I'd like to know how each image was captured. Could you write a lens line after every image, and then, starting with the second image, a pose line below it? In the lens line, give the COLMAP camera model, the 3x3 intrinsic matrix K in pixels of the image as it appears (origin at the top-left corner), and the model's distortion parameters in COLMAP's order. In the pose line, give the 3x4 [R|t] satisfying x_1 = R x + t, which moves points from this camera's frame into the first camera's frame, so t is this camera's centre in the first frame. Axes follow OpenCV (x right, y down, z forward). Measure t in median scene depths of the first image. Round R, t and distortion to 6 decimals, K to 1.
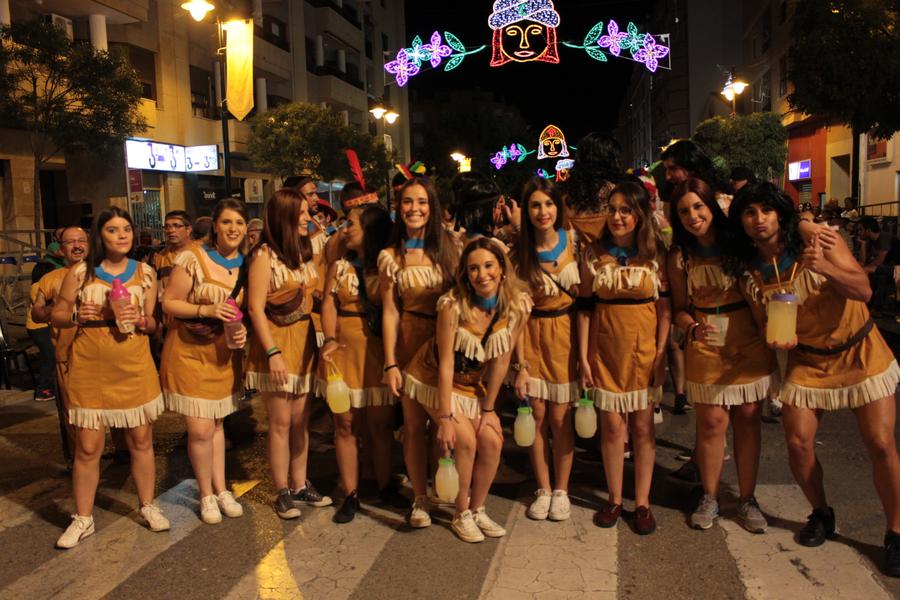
lens RADIAL K [[745.4, 0, 446.2], [0, 745.4, 305.9], [0, 0, 1]] dist [-0.159134, 0.133657]
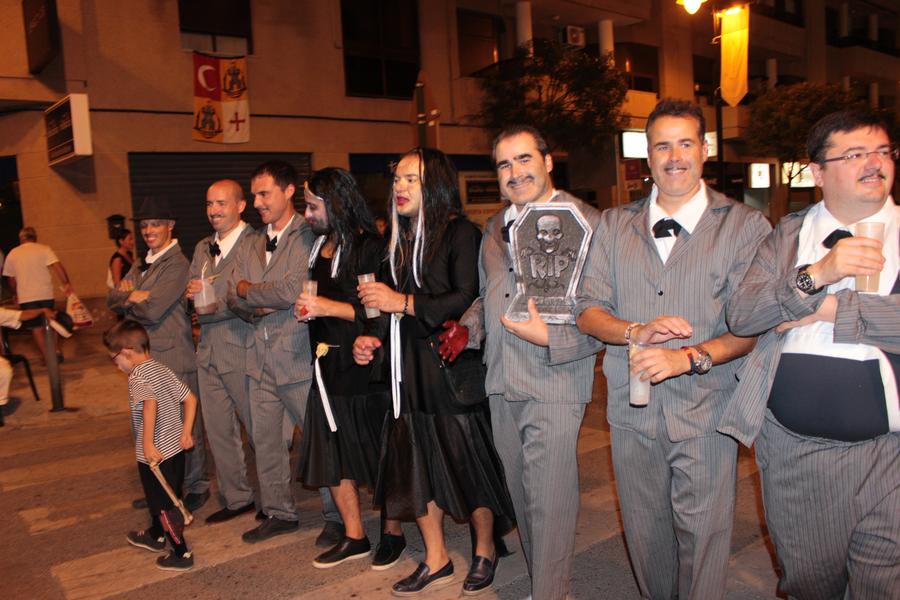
lens RADIAL K [[743.4, 0, 446.0], [0, 743.4, 304.2], [0, 0, 1]] dist [-0.154326, 0.125108]
pose [[0.769398, 0.065019, -0.635452, 0.051912], [-0.051757, 0.997881, 0.039436, -0.001049], [0.636670, 0.002547, 0.771132, -0.016246]]
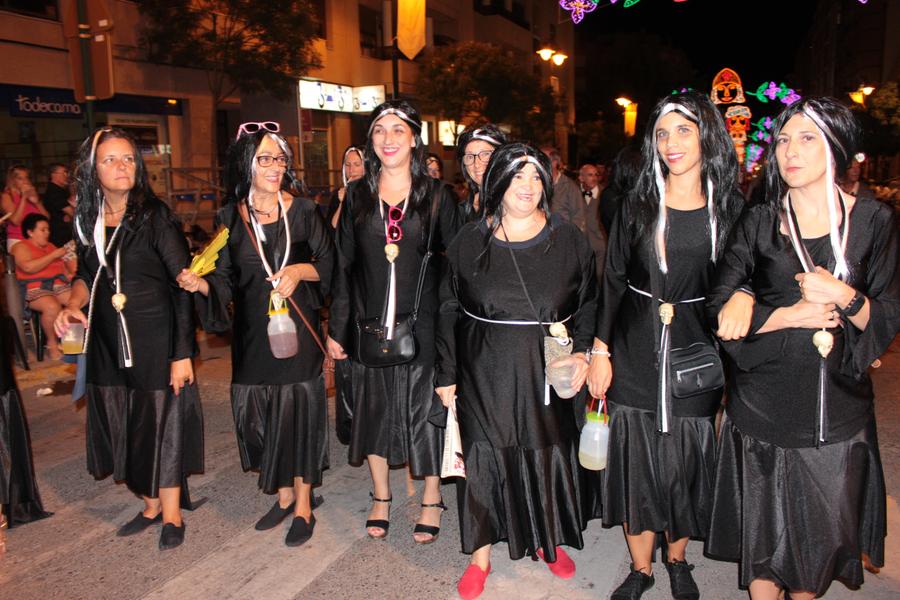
lens RADIAL K [[745.4, 0, 446.2], [0, 745.4, 305.9], [0, 0, 1]] dist [-0.159134, 0.133657]
pose [[0.979082, 0.051854, -0.196747, -0.021776], [-0.037583, 0.996430, 0.075592, -0.001618], [0.199964, -0.066617, 0.977536, 0.027058]]
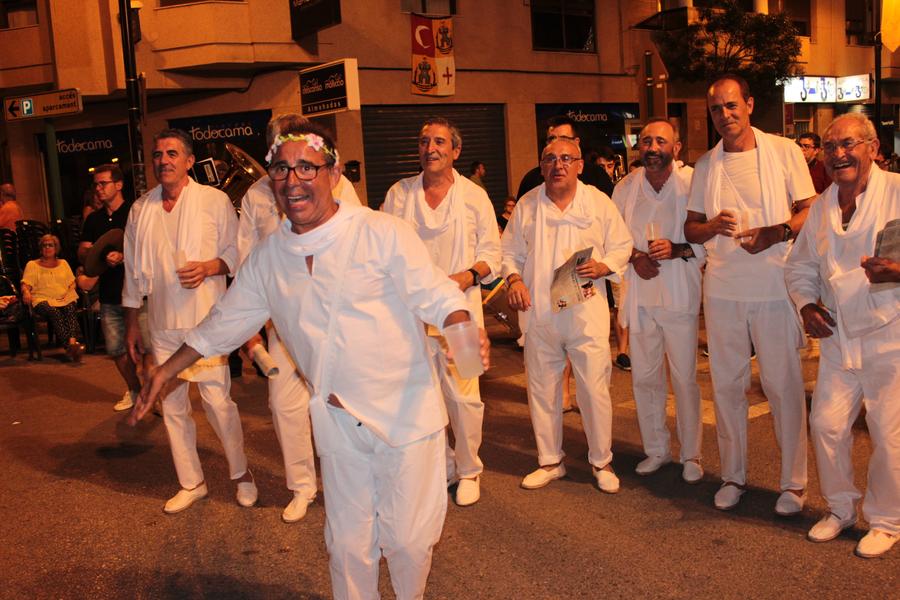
lens RADIAL K [[861.4, 0, 444.7], [0, 861.4, 305.6], [0, 0, 1]] dist [-0.145995, 0.143422]
pose [[0.718817, 0.099839, -0.687993, 0.084079], [-0.048887, 0.994443, 0.093233, 0.017468], [0.693478, -0.033384, 0.719704, -0.235924]]
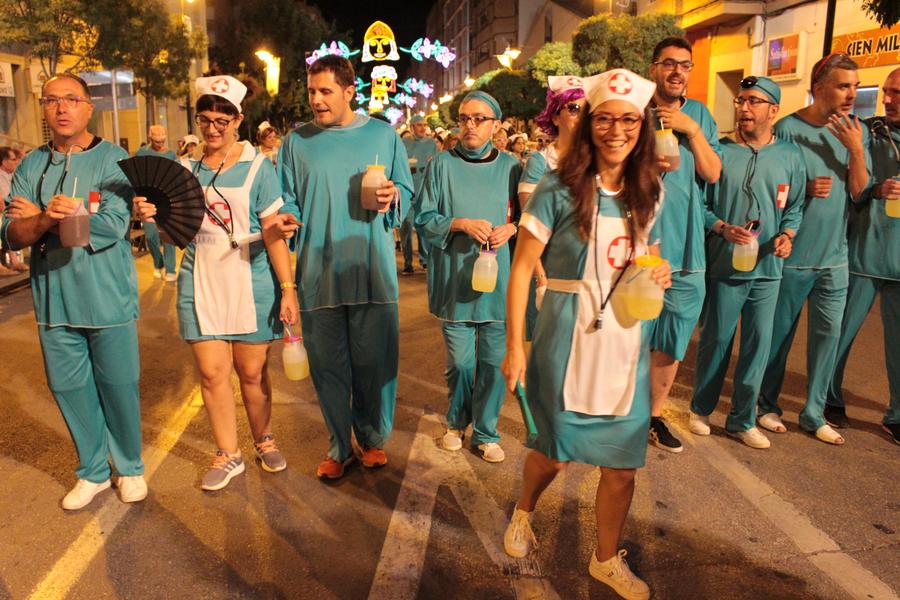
lens RADIAL K [[767.0, 0, 445.5], [0, 767.0, 301.2], [0, 0, 1]] dist [-0.142491, 0.112043]
pose [[0.963306, -0.021165, 0.267569, -0.049728], [-0.005537, 0.995107, 0.098648, -0.018483], [-0.268348, -0.096510, 0.958475, 0.226739]]
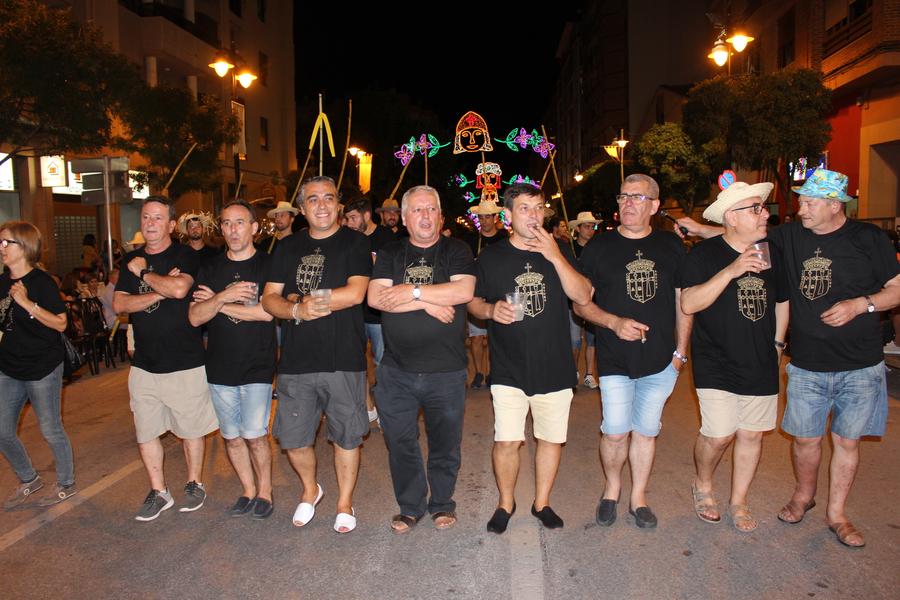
lens RADIAL K [[743.0, 0, 445.3], [0, 743.0, 303.6], [0, 0, 1]] dist [-0.157438, 0.130024]
pose [[0.994095, 0.011233, 0.107926, 0.066007], [-0.008958, 0.999728, -0.021535, -0.044069], [-0.108139, 0.020441, 0.993926, 0.457591]]
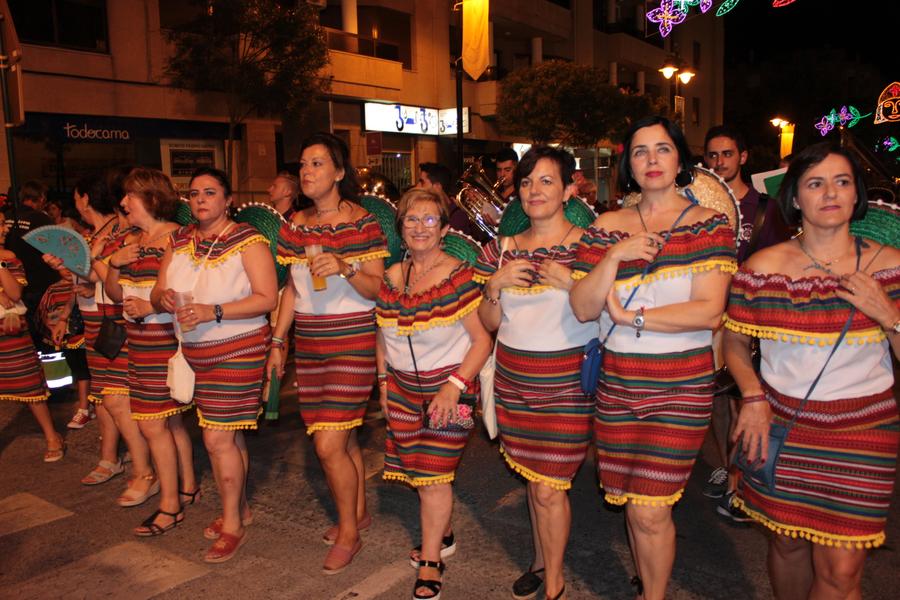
lens RADIAL K [[745.4, 0, 446.2], [0, 745.4, 305.9], [0, 0, 1]] dist [-0.159134, 0.133657]
pose [[0.903074, 0.082047, -0.421575, 0.089731], [-0.064034, 0.996334, 0.056735, -0.012273], [0.424684, -0.024241, 0.905017, 0.100091]]
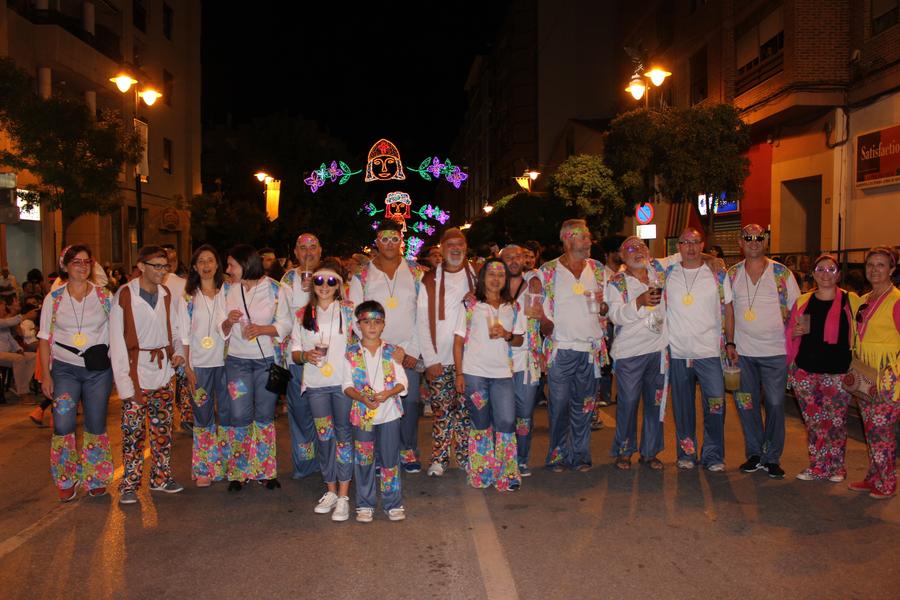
lens RADIAL K [[743.4, 0, 446.0], [0, 743.4, 304.2], [0, 0, 1]] dist [-0.154326, 0.125108]
pose [[0.971831, 0.022667, 0.234587, 0.057072], [-0.008295, 0.998037, -0.062074, -0.047830], [-0.235534, 0.058379, 0.970111, 0.493756]]
